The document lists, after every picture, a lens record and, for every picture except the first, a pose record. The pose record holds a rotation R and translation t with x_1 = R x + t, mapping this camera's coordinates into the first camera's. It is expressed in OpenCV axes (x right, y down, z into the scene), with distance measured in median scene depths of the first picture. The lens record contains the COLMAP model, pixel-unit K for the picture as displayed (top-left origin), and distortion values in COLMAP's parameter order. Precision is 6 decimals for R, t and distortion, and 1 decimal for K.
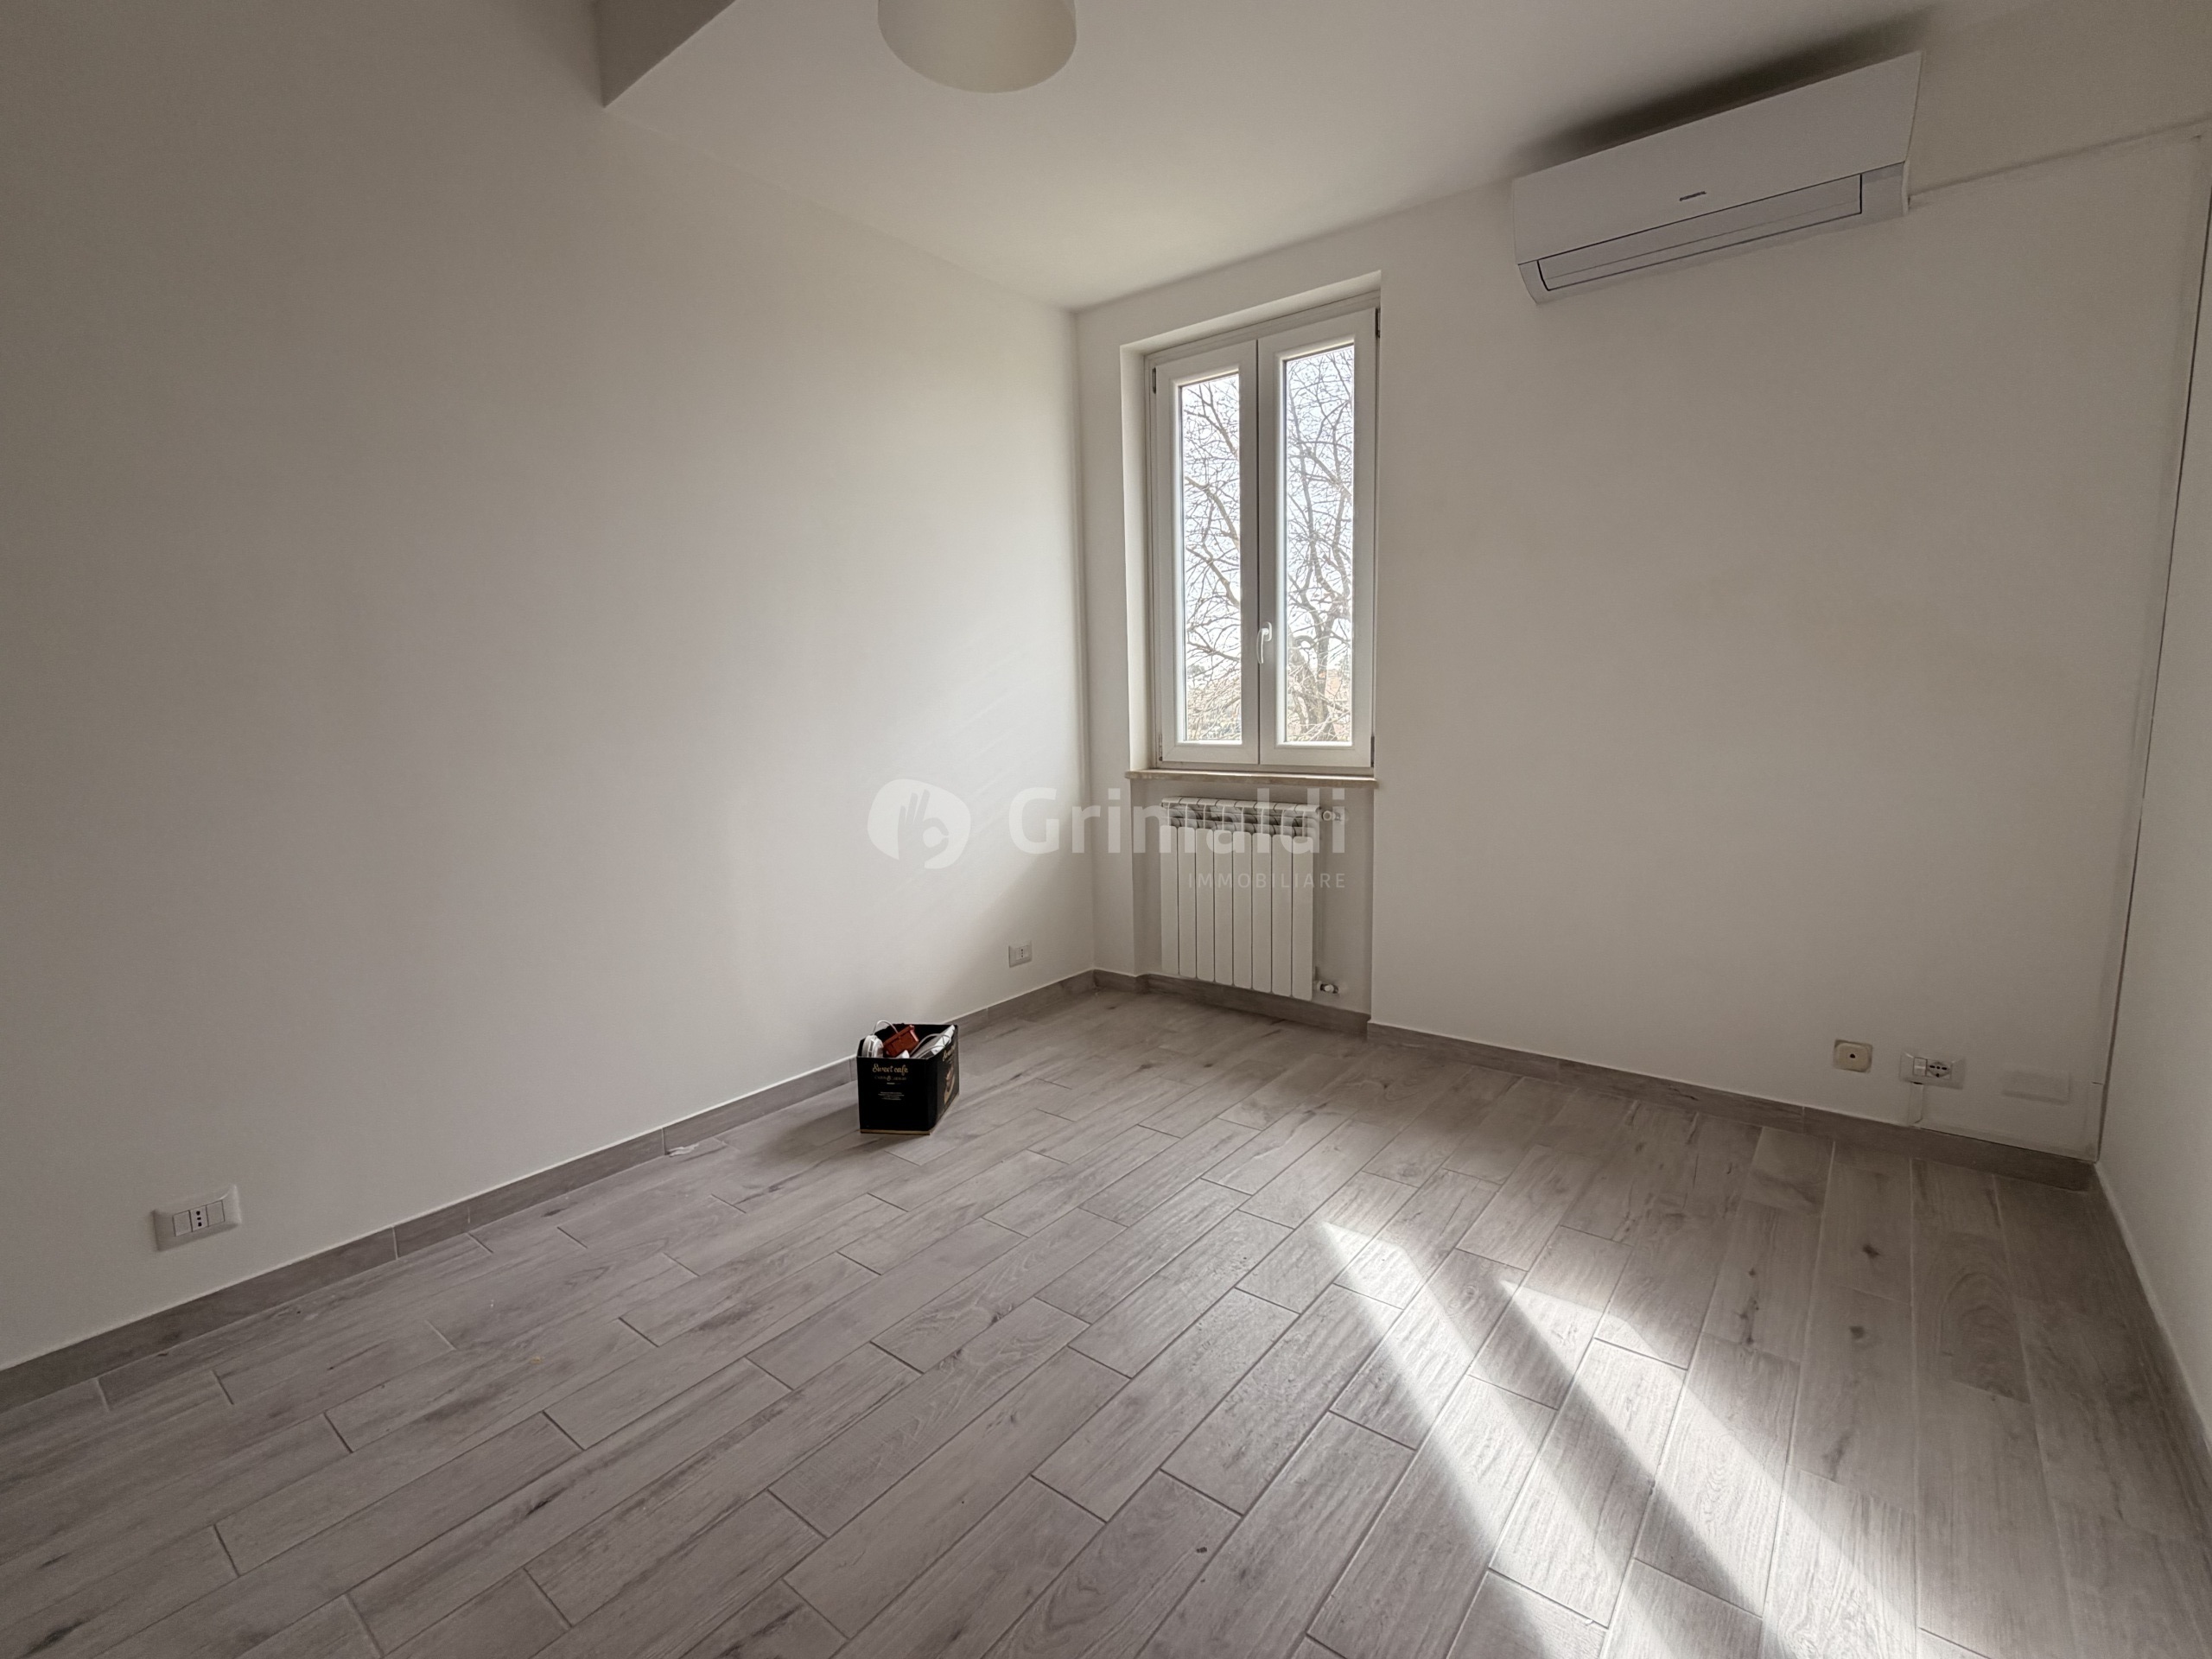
lens RADIAL K [[983.4, 0, 1115.0], [0, 983.4, 831.4], [0, 0, 1]] dist [-0.003146, 0.000523]
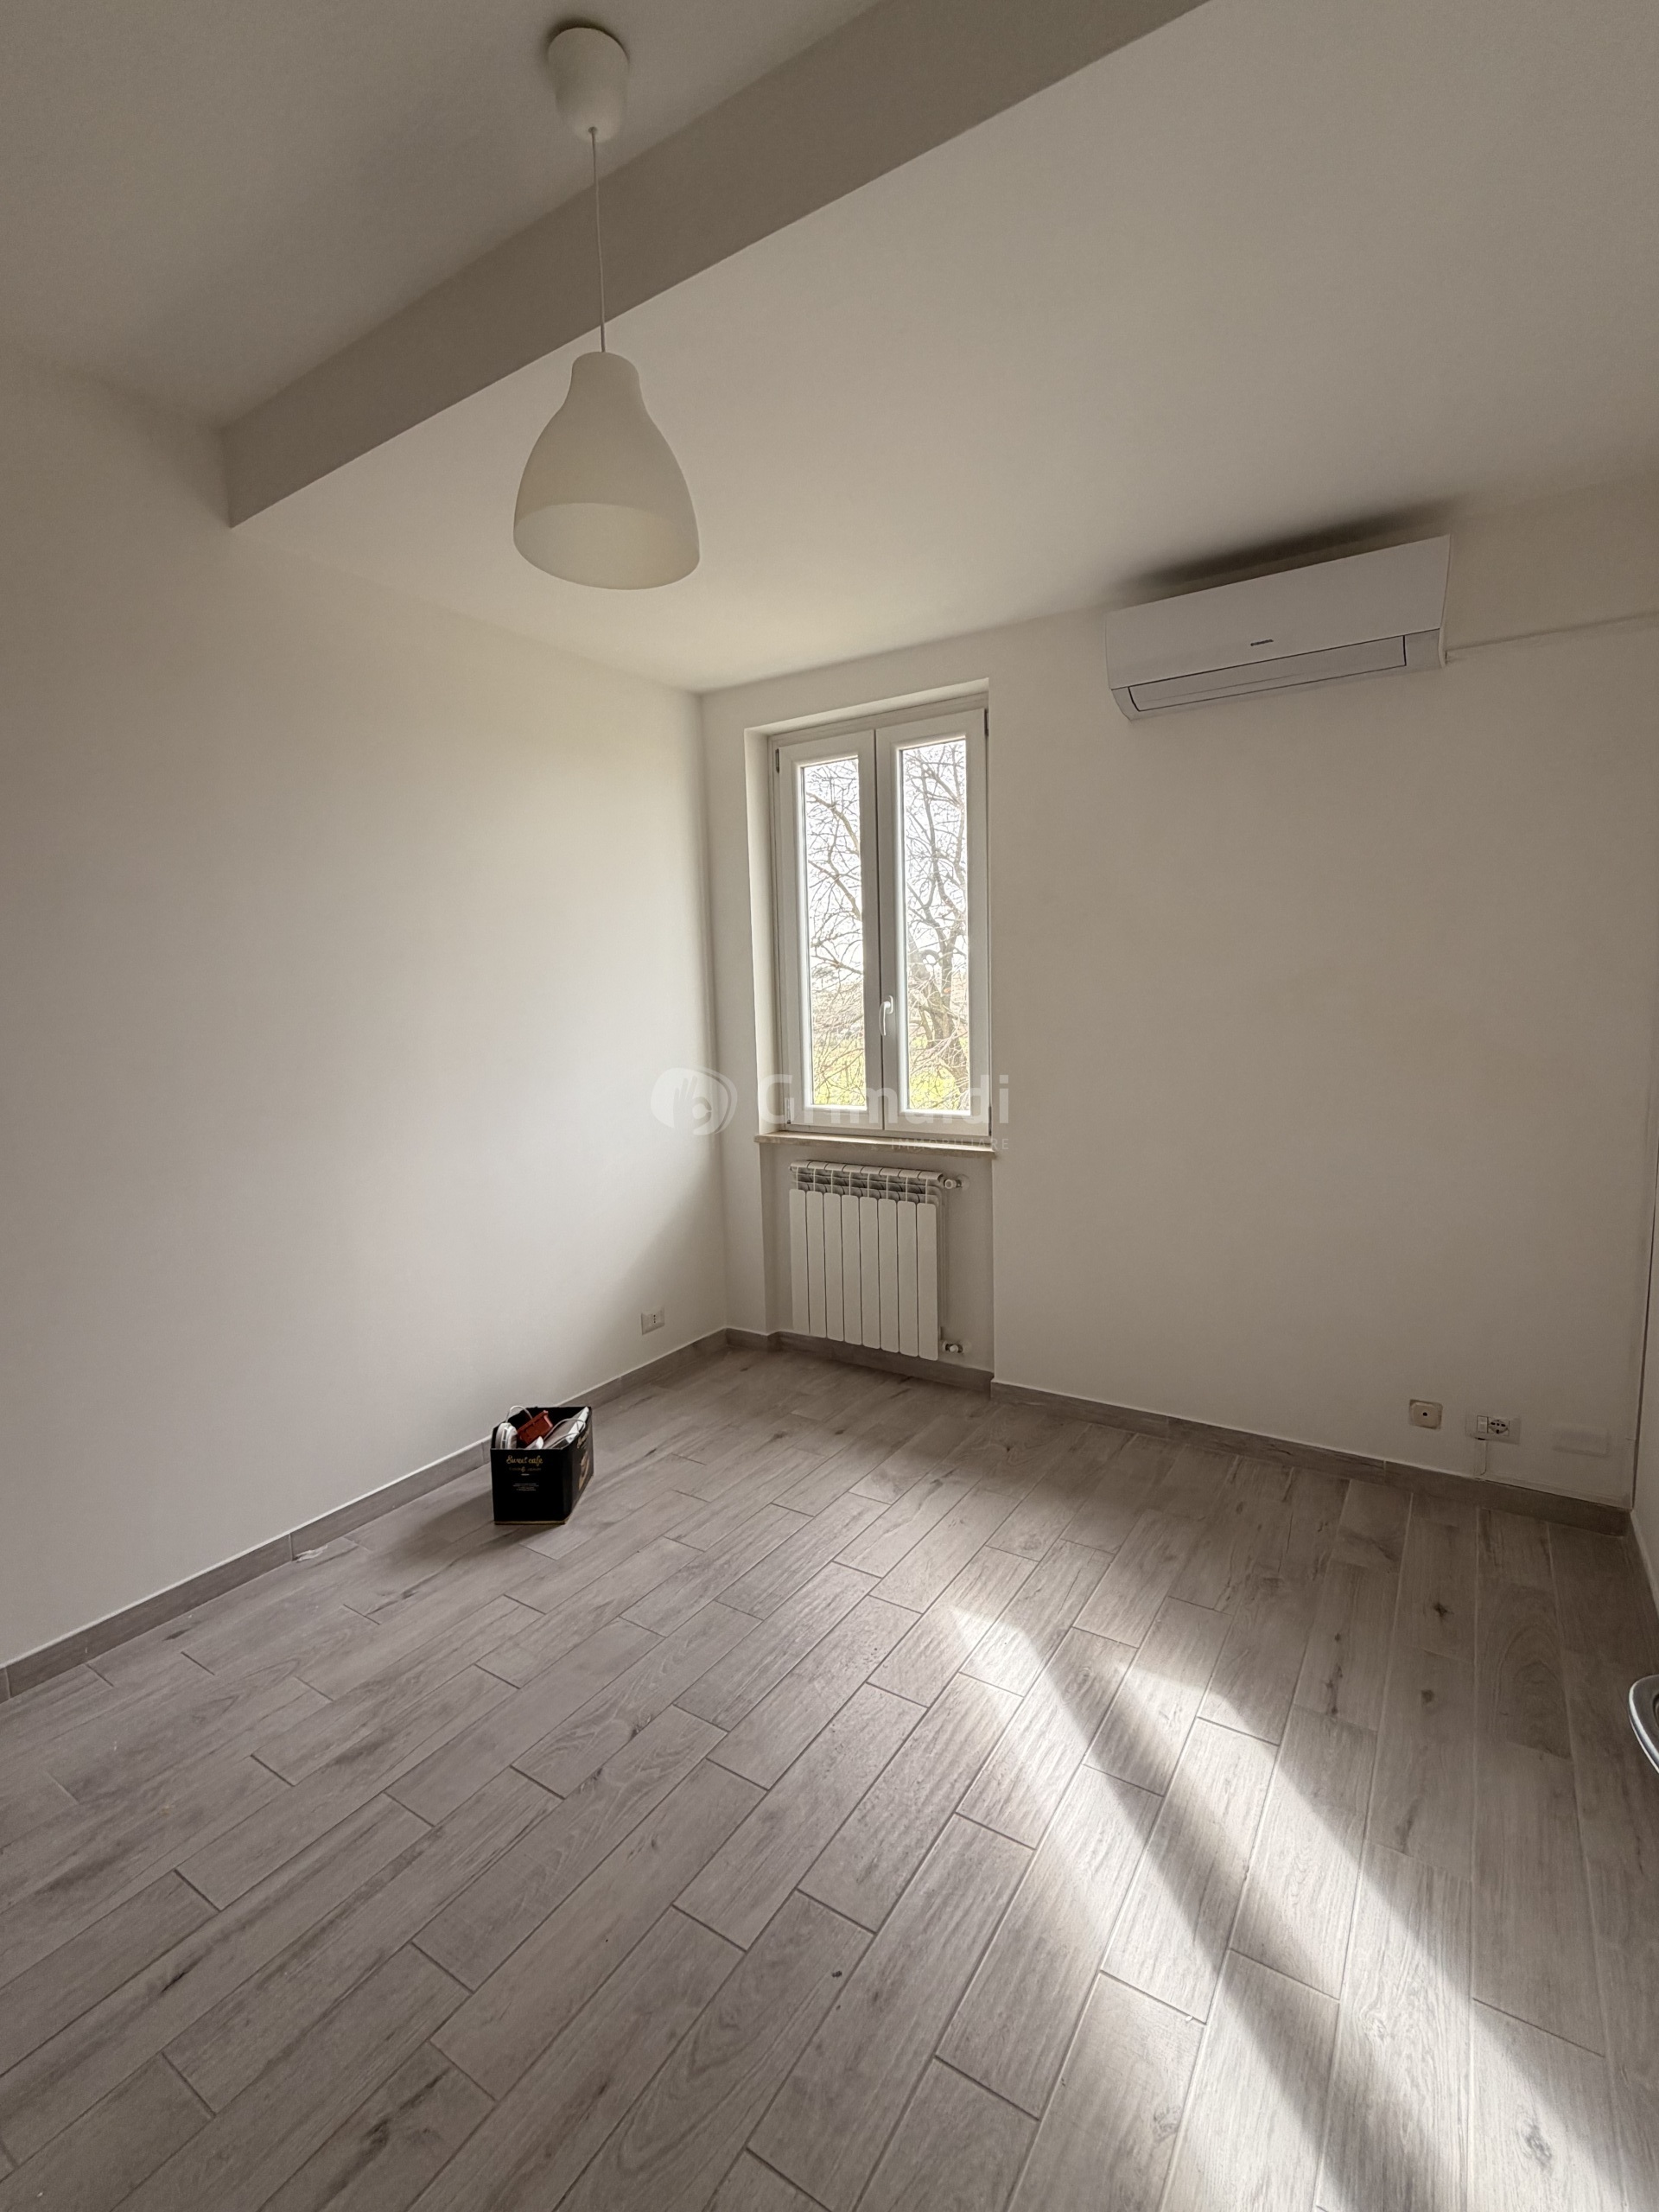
lens RADIAL K [[984.4, 0, 829.5], [0, 984.4, 1106.0], [0, 0, 1]] dist [-0.005427, 0.001002]
pose [[0.996283, -0.014086, 0.084983, 0.002768], [0.016249, 0.999560, -0.024822, -0.125467], [-0.084596, 0.026110, 0.996073, -0.053846]]
